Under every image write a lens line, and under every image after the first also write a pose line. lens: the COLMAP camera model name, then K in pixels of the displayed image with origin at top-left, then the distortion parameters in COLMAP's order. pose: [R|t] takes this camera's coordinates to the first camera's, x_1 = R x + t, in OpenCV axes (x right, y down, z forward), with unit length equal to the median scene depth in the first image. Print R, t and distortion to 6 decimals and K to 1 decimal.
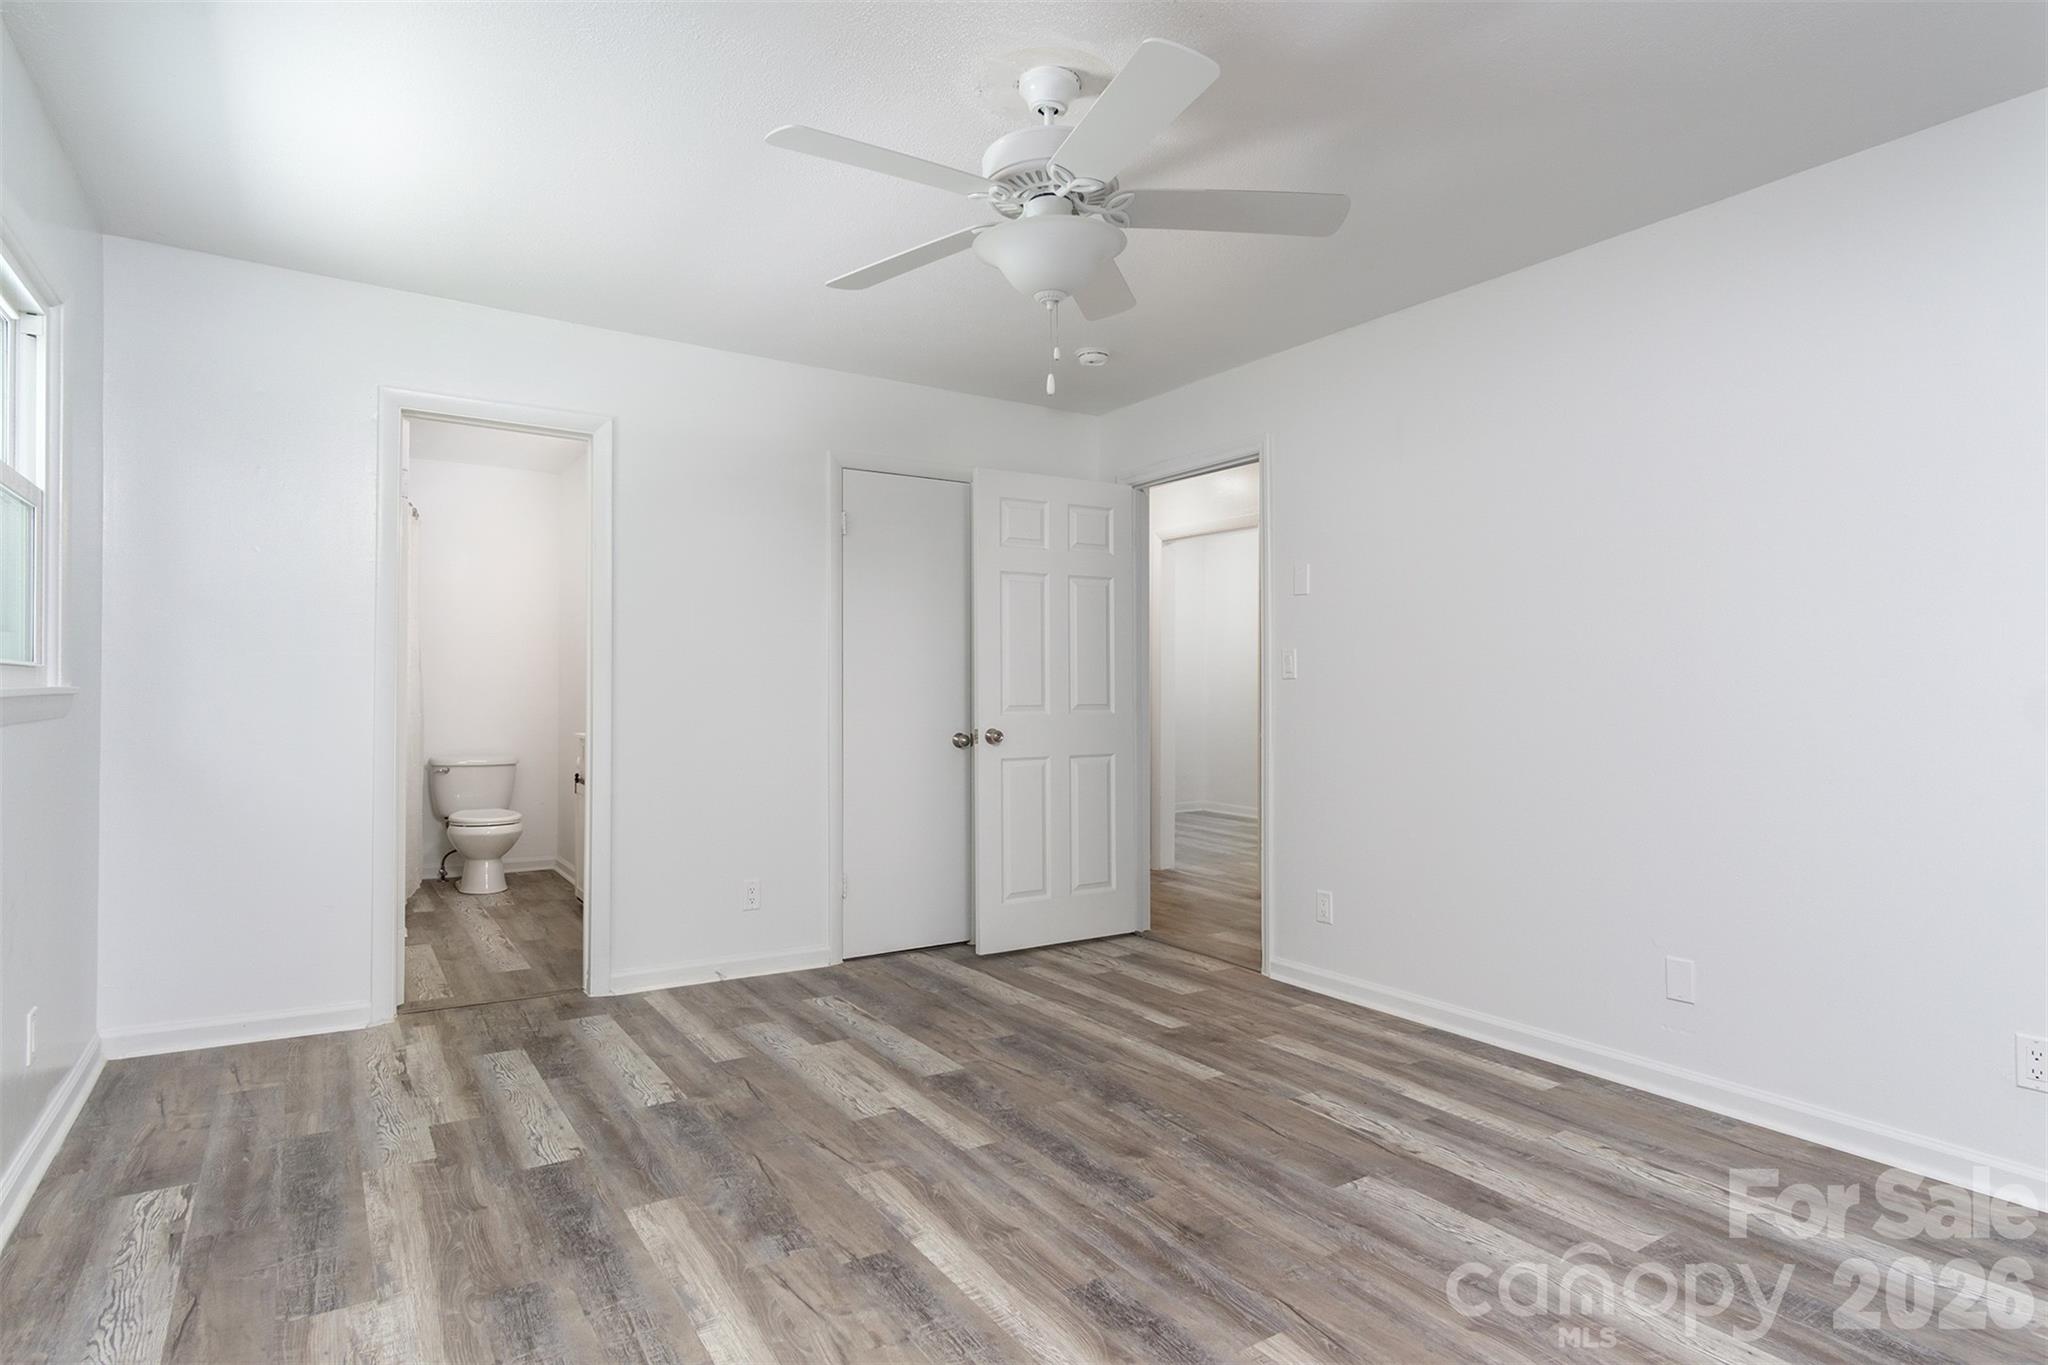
lens RADIAL K [[1087.7, 0, 1028.9], [0, 1087.7, 689.0], [0, 0, 1]] dist [0.000523, 0.002263]
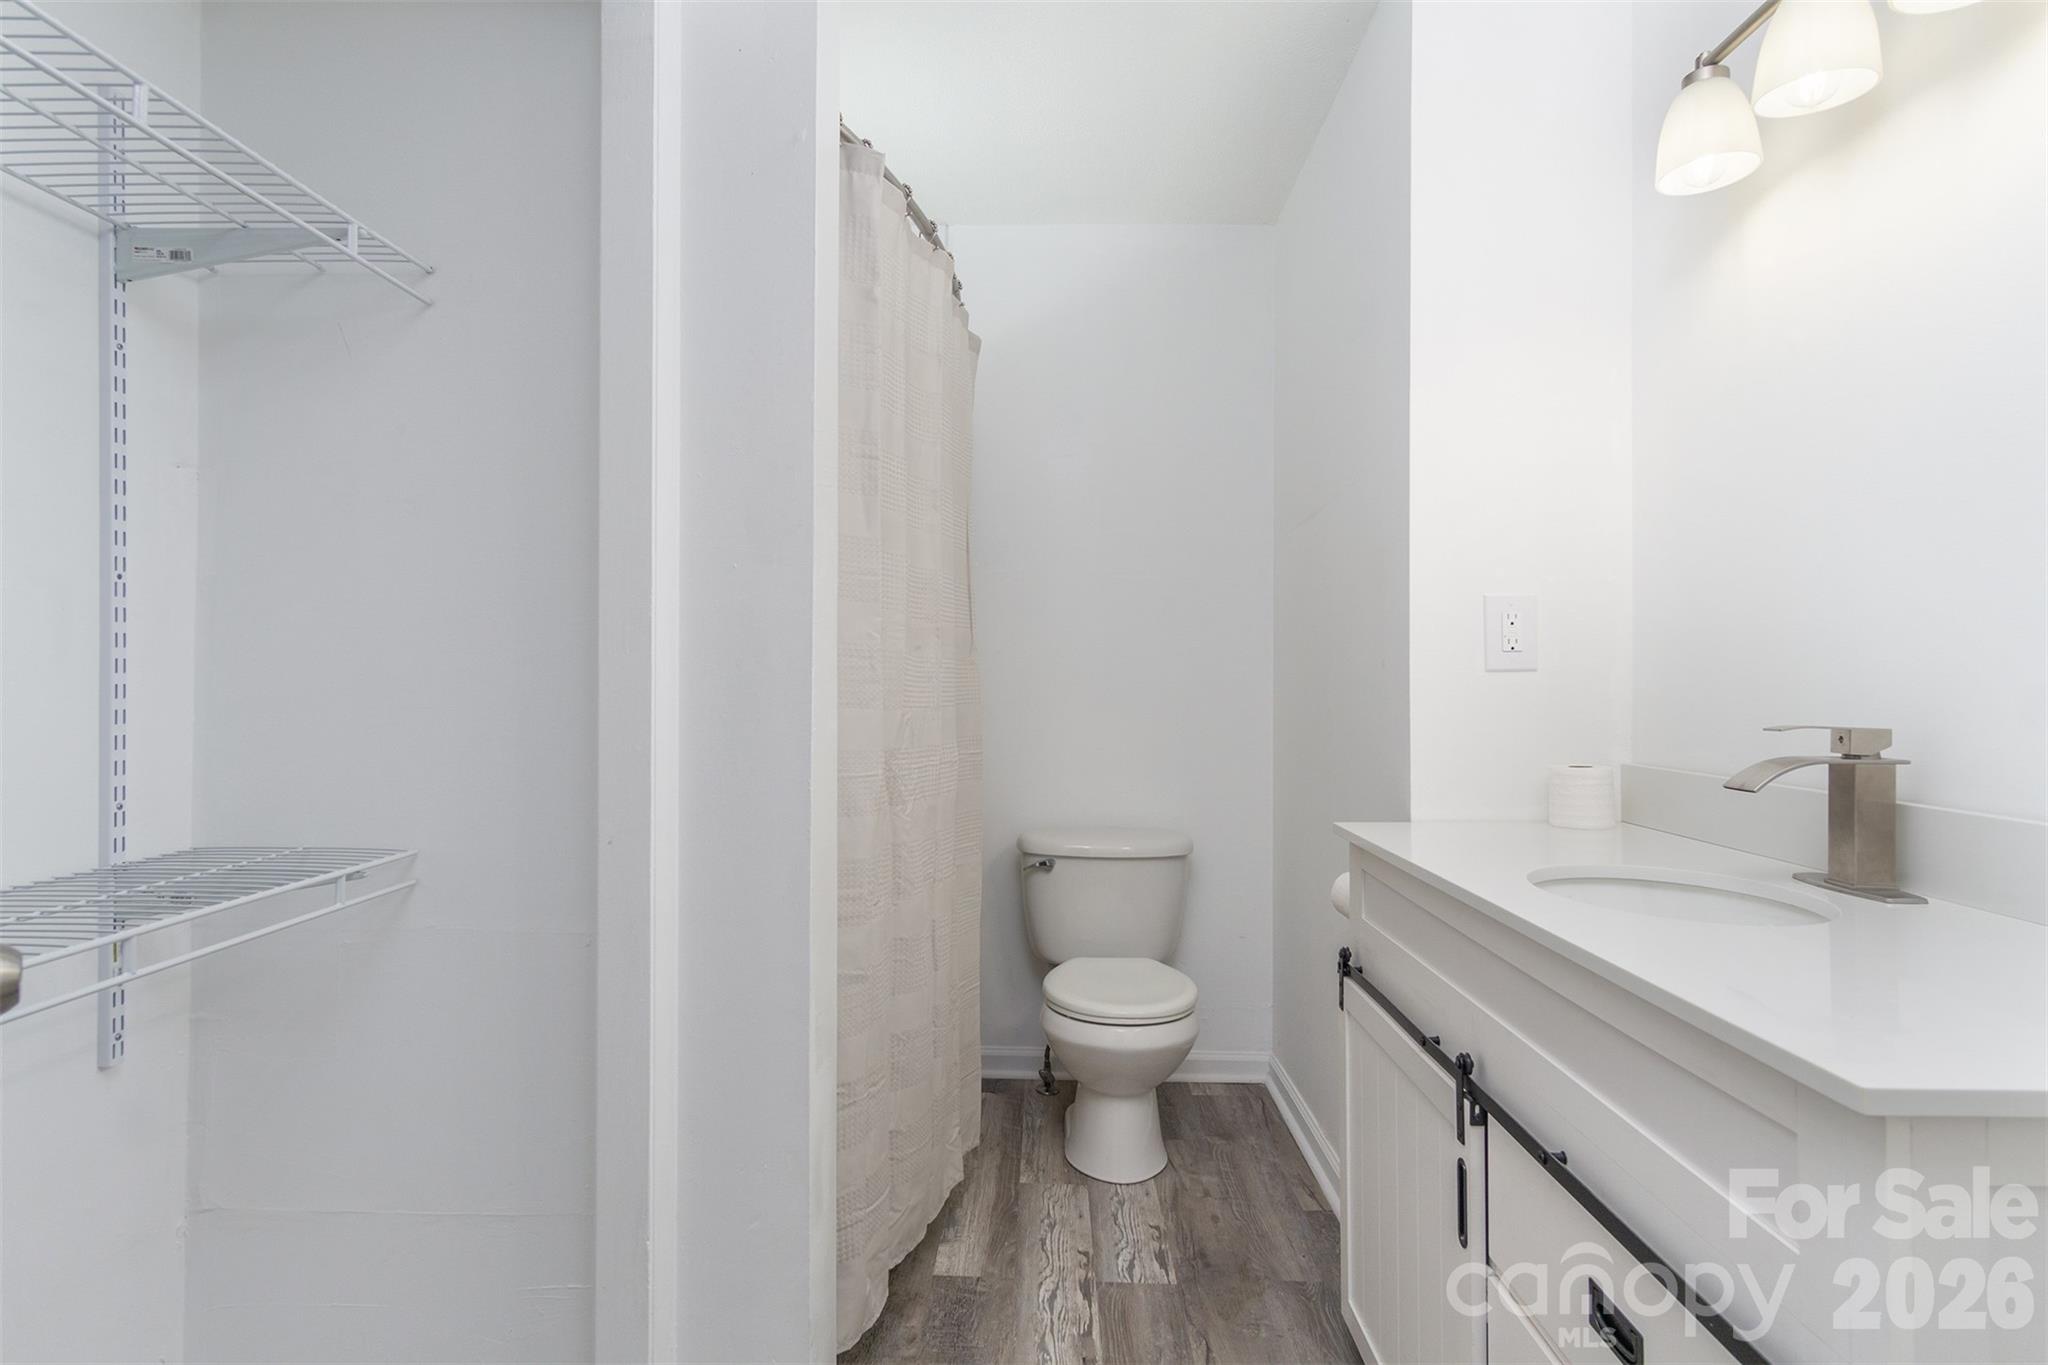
lens RADIAL K [[1087.7, 0, 1028.9], [0, 1087.7, 689.0], [0, 0, 1]] dist [0.000523, 0.002263]
pose [[0.849763, 0.008170, -0.527101, -0.304084], [-0.004212, 0.999953, 0.008709, 0.000676], [0.527148, -0.005180, 0.849758, 0.611386]]
